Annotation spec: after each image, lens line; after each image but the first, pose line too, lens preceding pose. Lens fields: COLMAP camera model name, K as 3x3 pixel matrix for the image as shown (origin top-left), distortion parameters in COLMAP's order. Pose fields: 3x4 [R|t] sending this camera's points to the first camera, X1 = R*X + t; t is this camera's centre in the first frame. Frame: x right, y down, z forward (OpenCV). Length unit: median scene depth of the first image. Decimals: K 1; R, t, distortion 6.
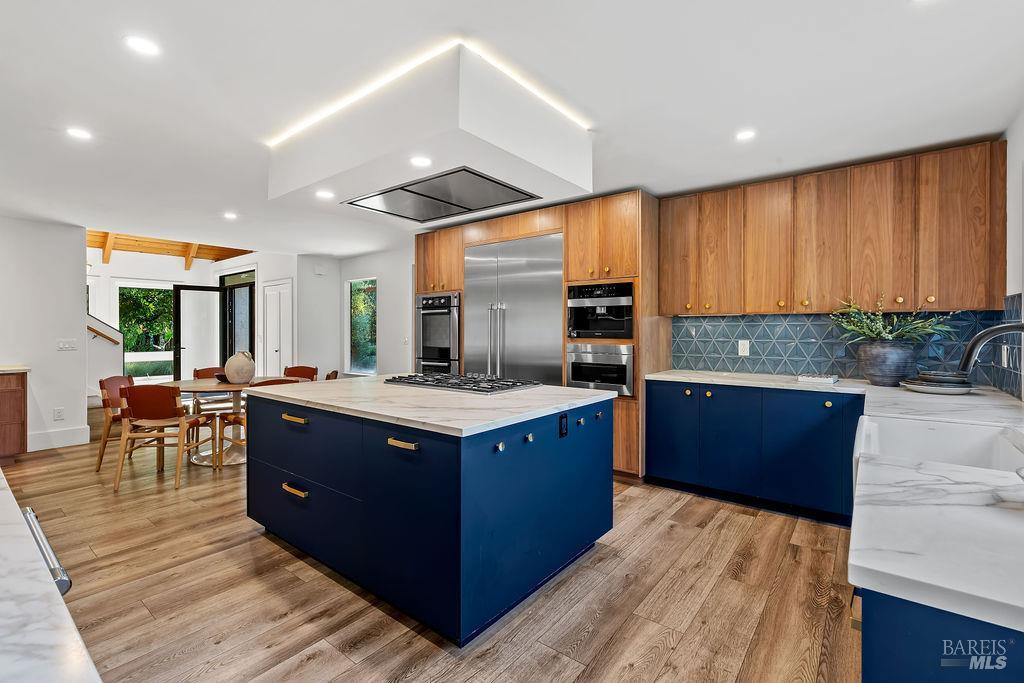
lens RADIAL K [[463.0, 0, 510.3], [0, 463.0, 322.6], [0, 0, 1]] dist [-0.005170, 0.000219]
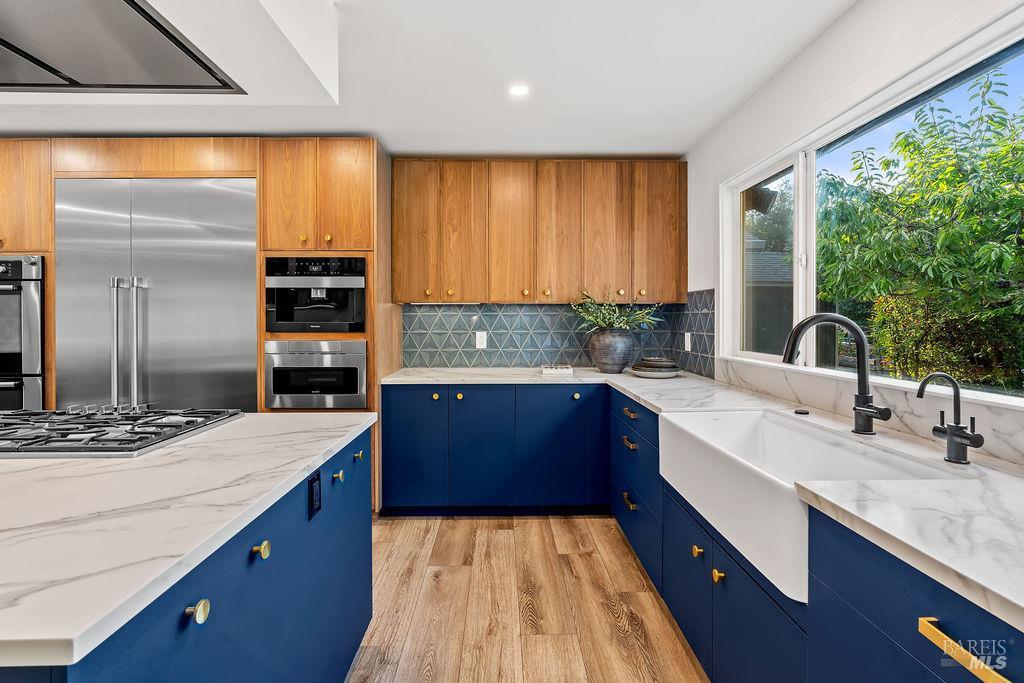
lens RADIAL K [[463.0, 0, 510.3], [0, 463.0, 322.6], [0, 0, 1]] dist [-0.005170, 0.000219]
pose [[0.774196, -0.005059, 0.632926, -0.035407], [-0.007829, 0.999815, 0.017568, 0.004110], [-0.632898, -0.018556, 0.774013, 0.290128]]
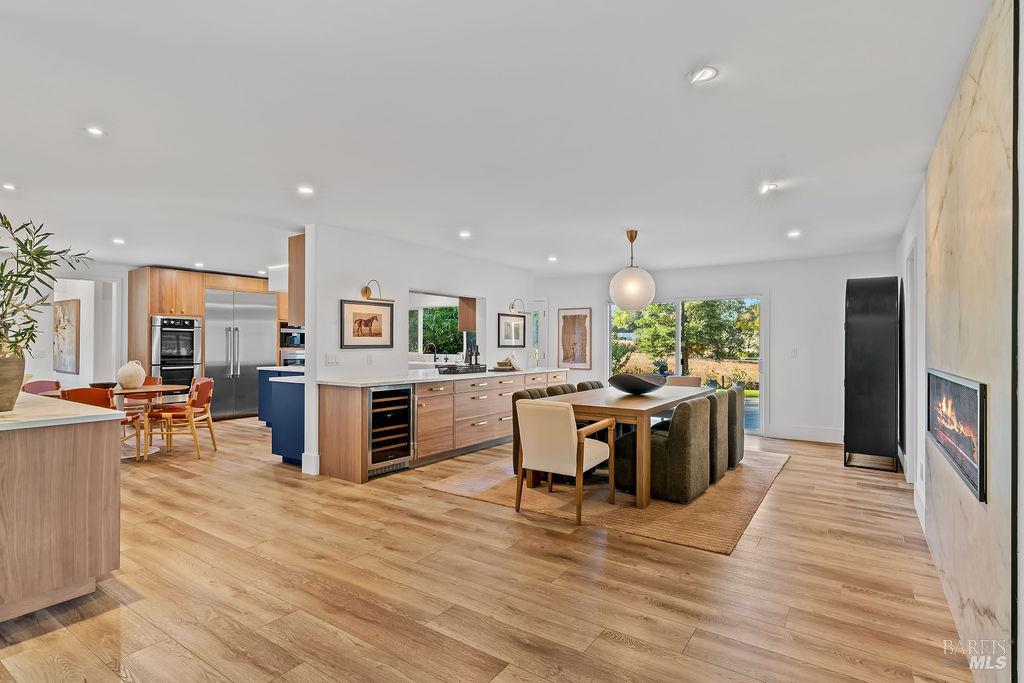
lens RADIAL K [[505.2, 0, 512.0], [0, 505.2, 341.5], [0, 0, 1]] dist [-0.001240, -0.000216]
pose [[-0.075986, 0.003289, 0.997103, -2.658596], [-0.024033, 0.999698, -0.005129, -0.007803], [-0.996819, -0.024354, -0.075884, 0.192093]]
